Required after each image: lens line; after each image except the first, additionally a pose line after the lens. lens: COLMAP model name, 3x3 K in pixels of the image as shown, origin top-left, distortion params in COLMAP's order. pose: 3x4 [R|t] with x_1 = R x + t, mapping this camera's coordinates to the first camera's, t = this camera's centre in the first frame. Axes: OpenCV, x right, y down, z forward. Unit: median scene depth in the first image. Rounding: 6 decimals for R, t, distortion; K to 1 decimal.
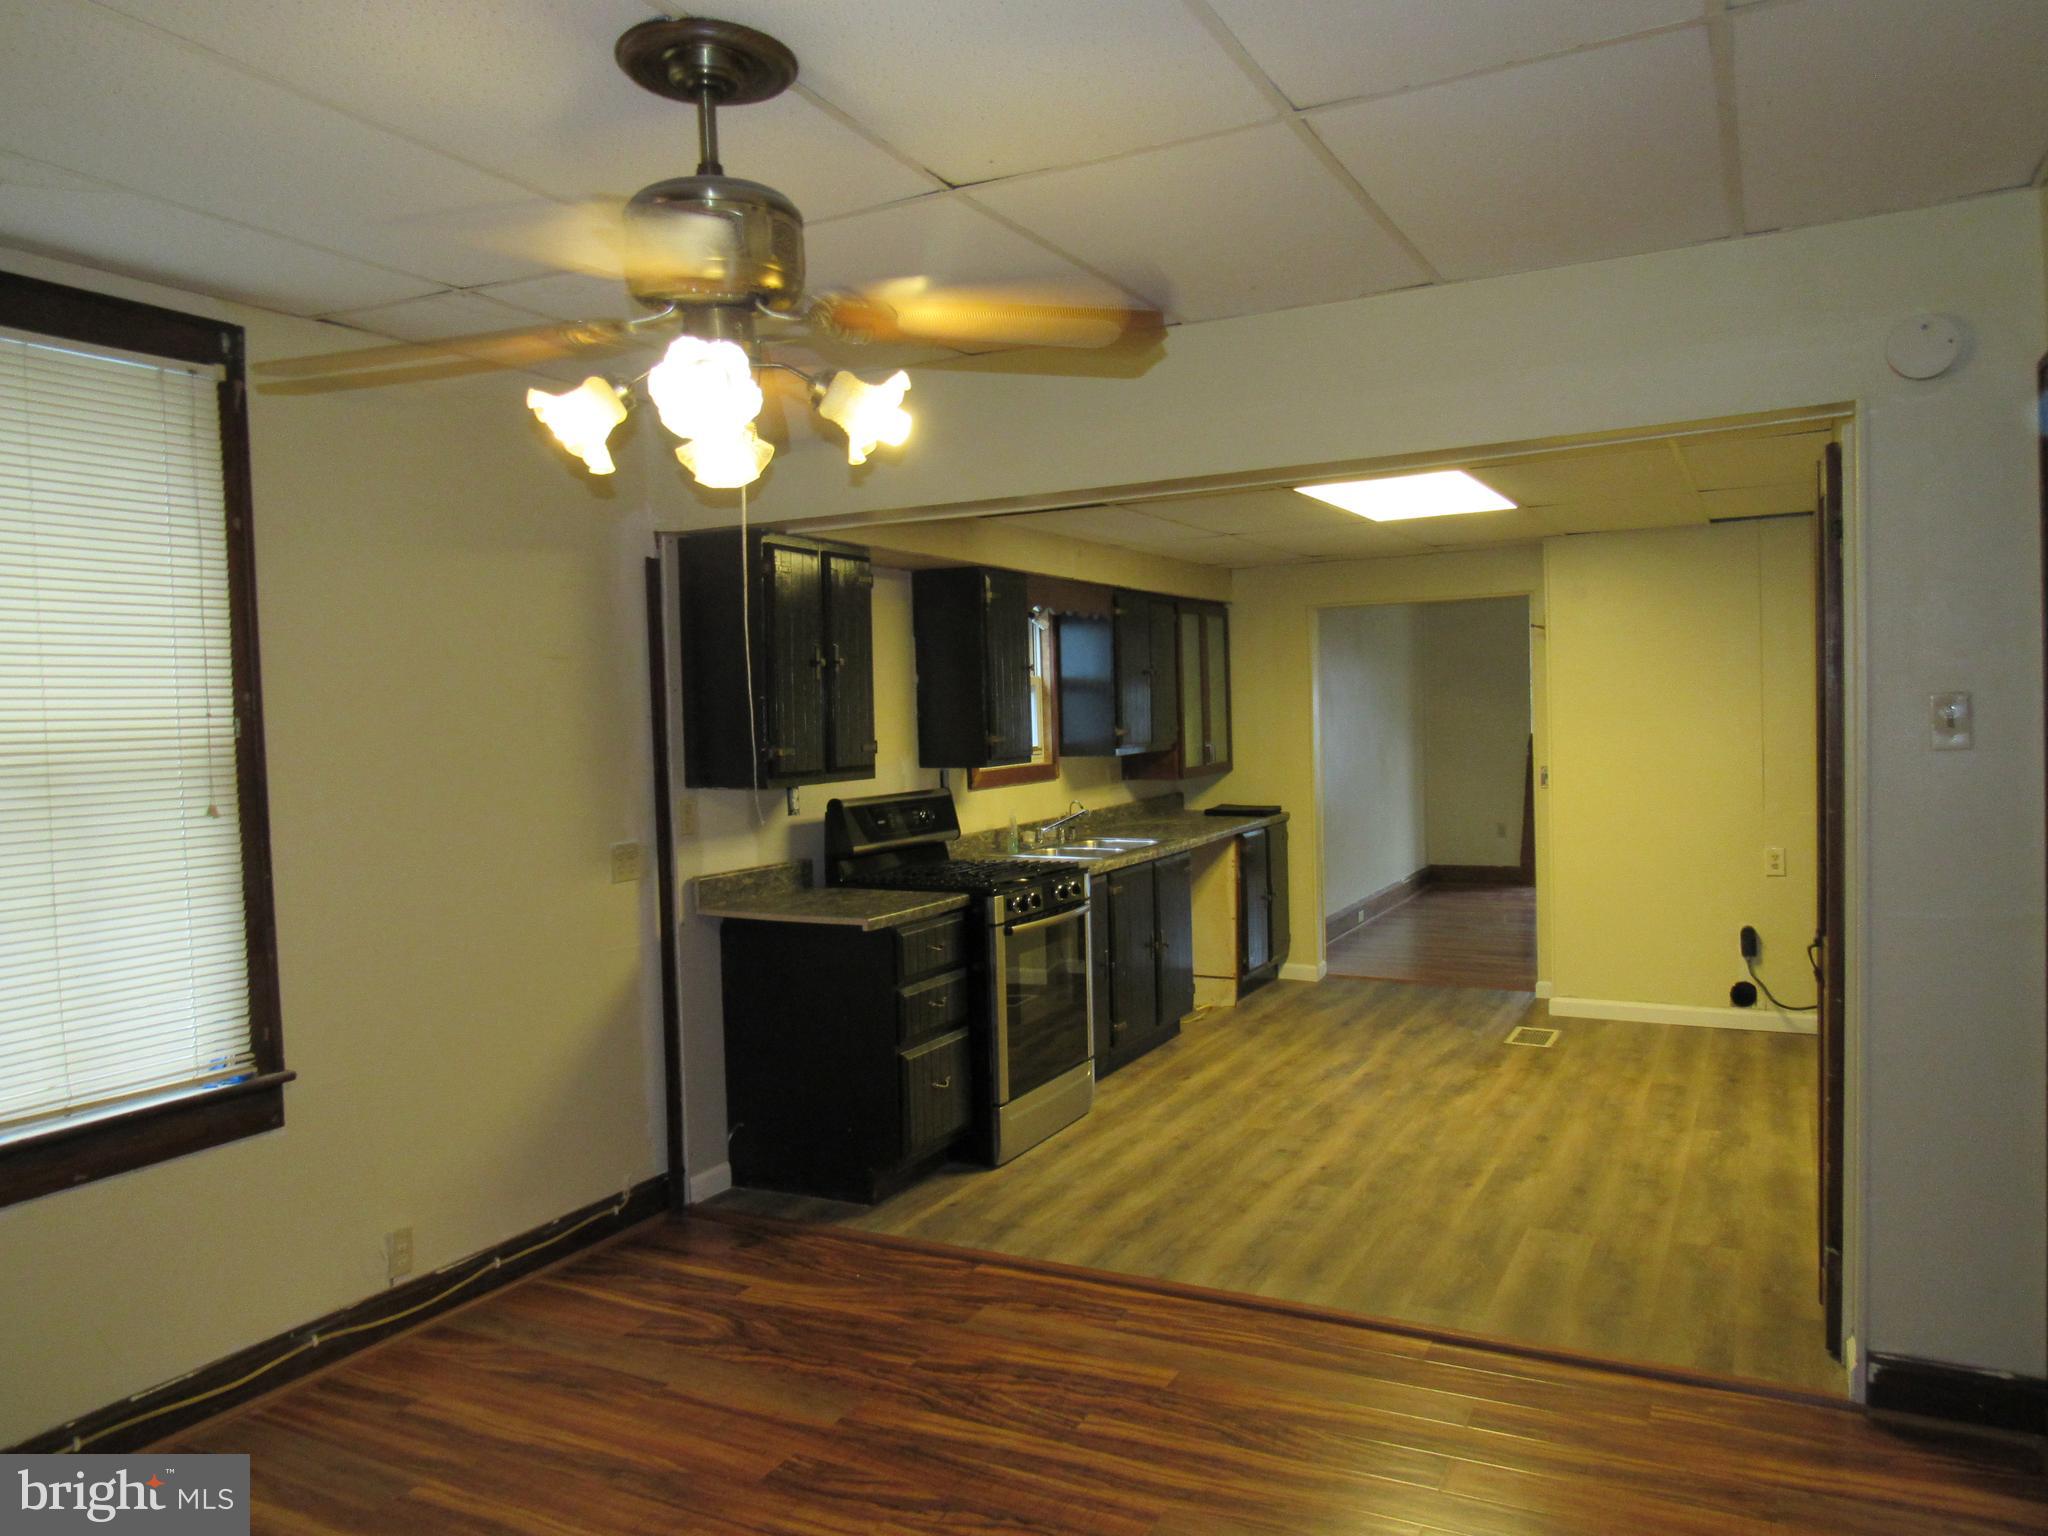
lens RADIAL K [[1456.3, 0, 1024.0], [0, 1456.3, 768.0], [0, 0, 1]] dist [0.000242, -0.001914]
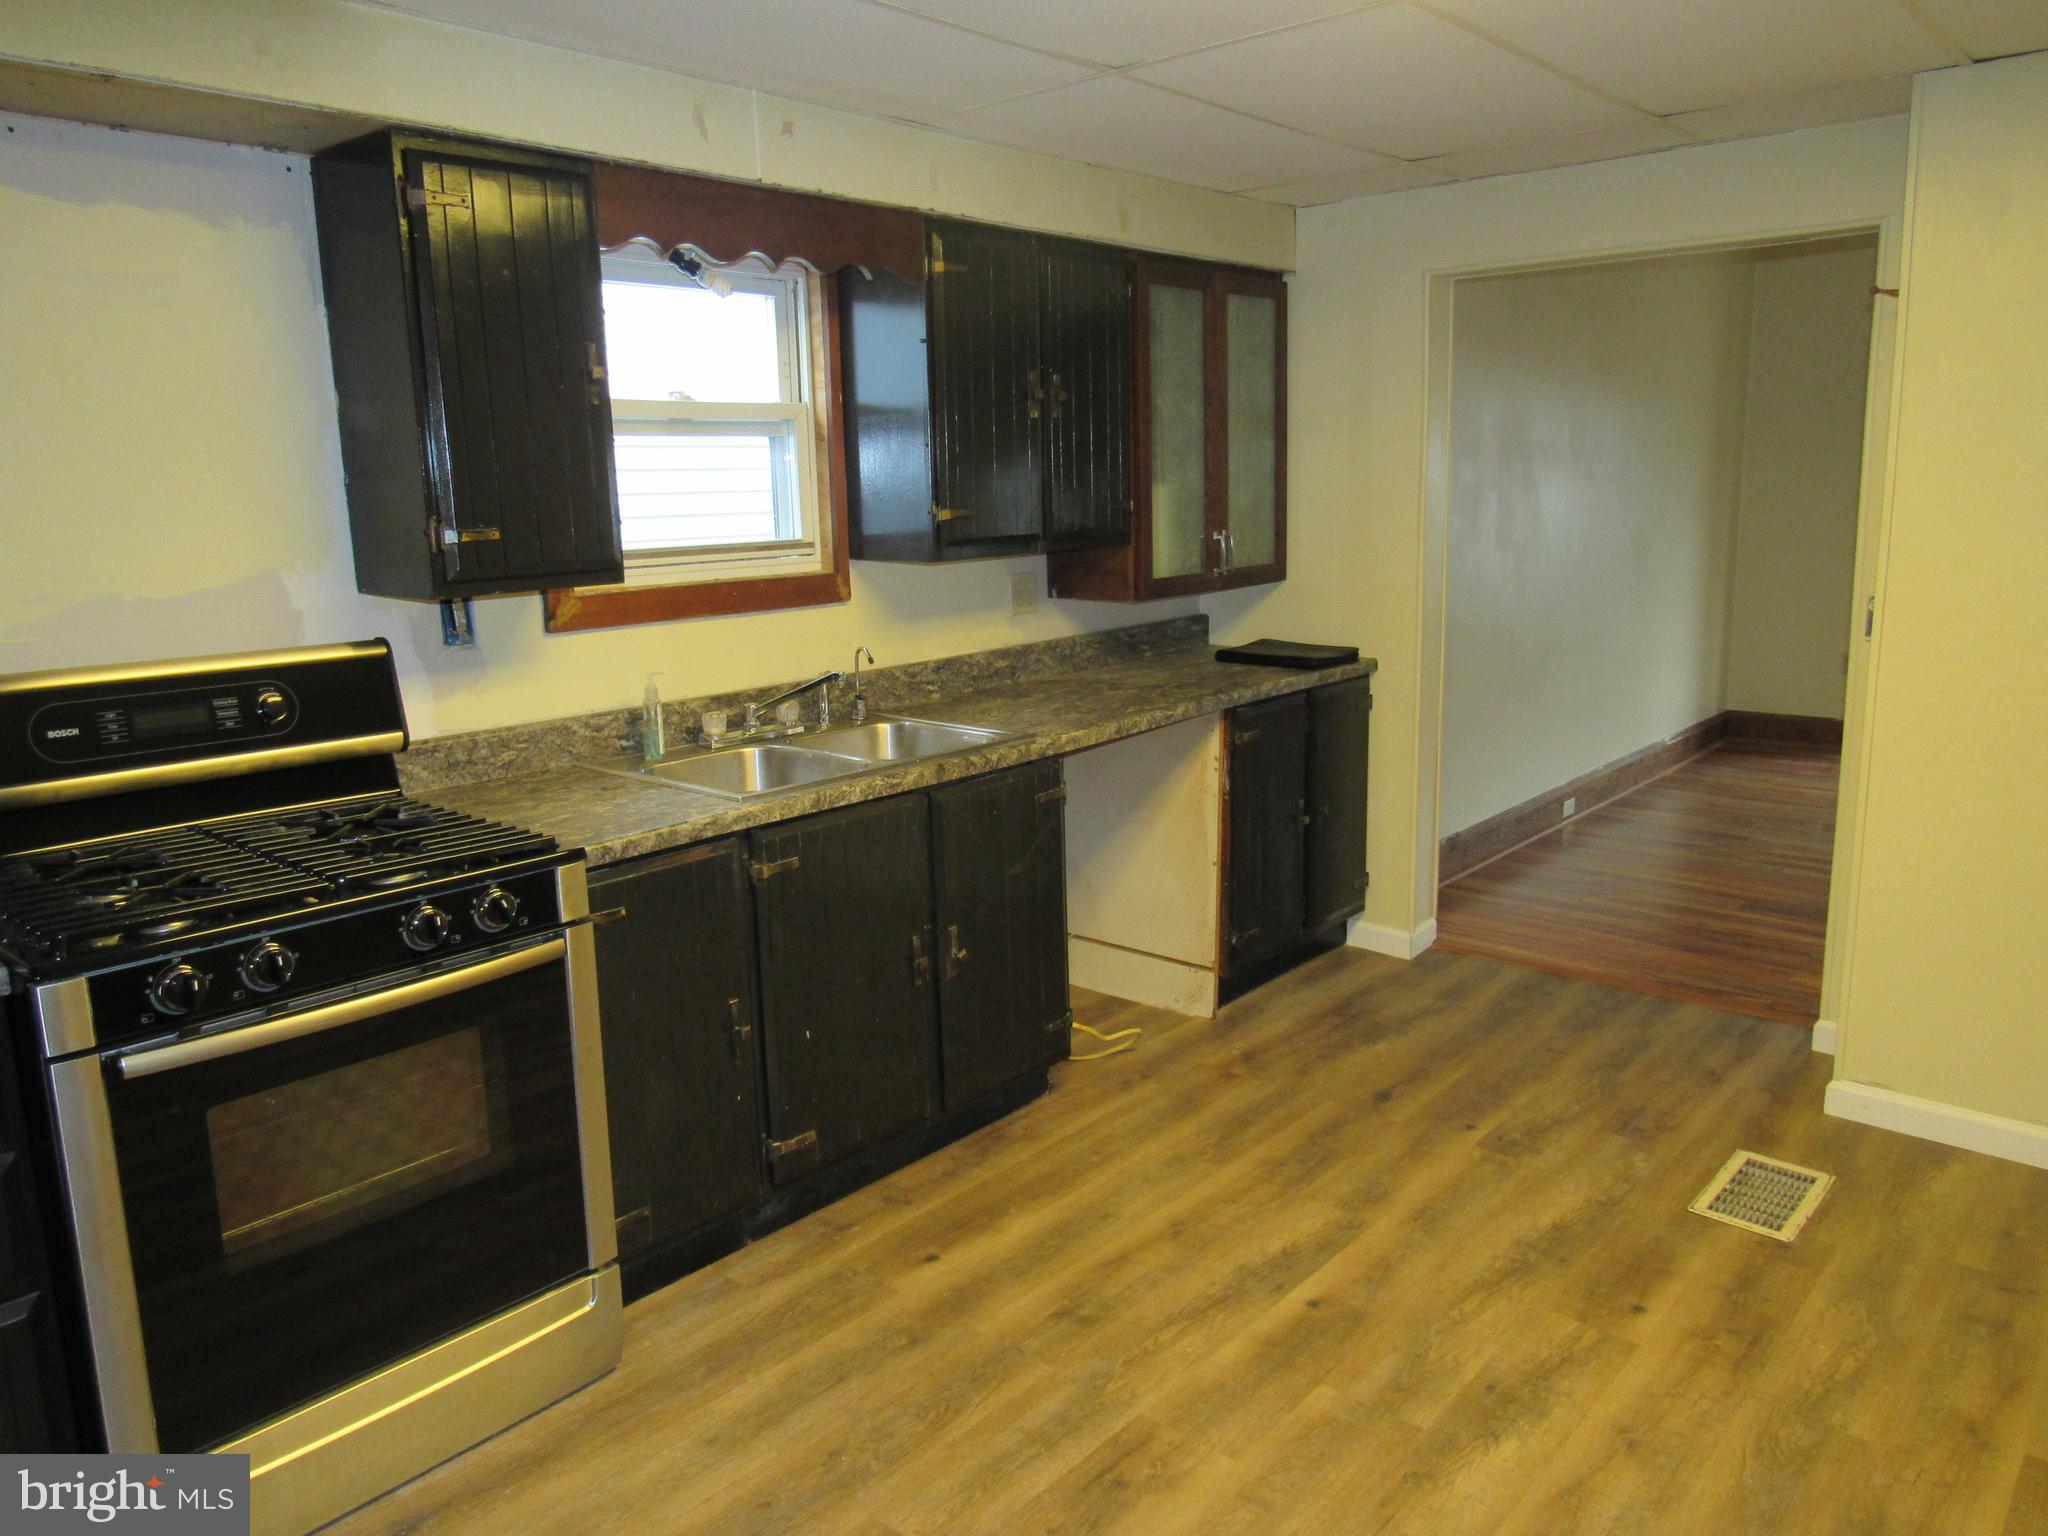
lens RADIAL K [[1438.6, 0, 1024.0], [0, 1438.6, 768.0], [0, 0, 1]] dist [-0.032393, 0.006143]
pose [[0.971225, 0.047289, -0.233421, 0.213840], [-0.009735, 0.987152, 0.159486, -0.016924], [0.237964, -0.152625, 0.959207, 0.514935]]
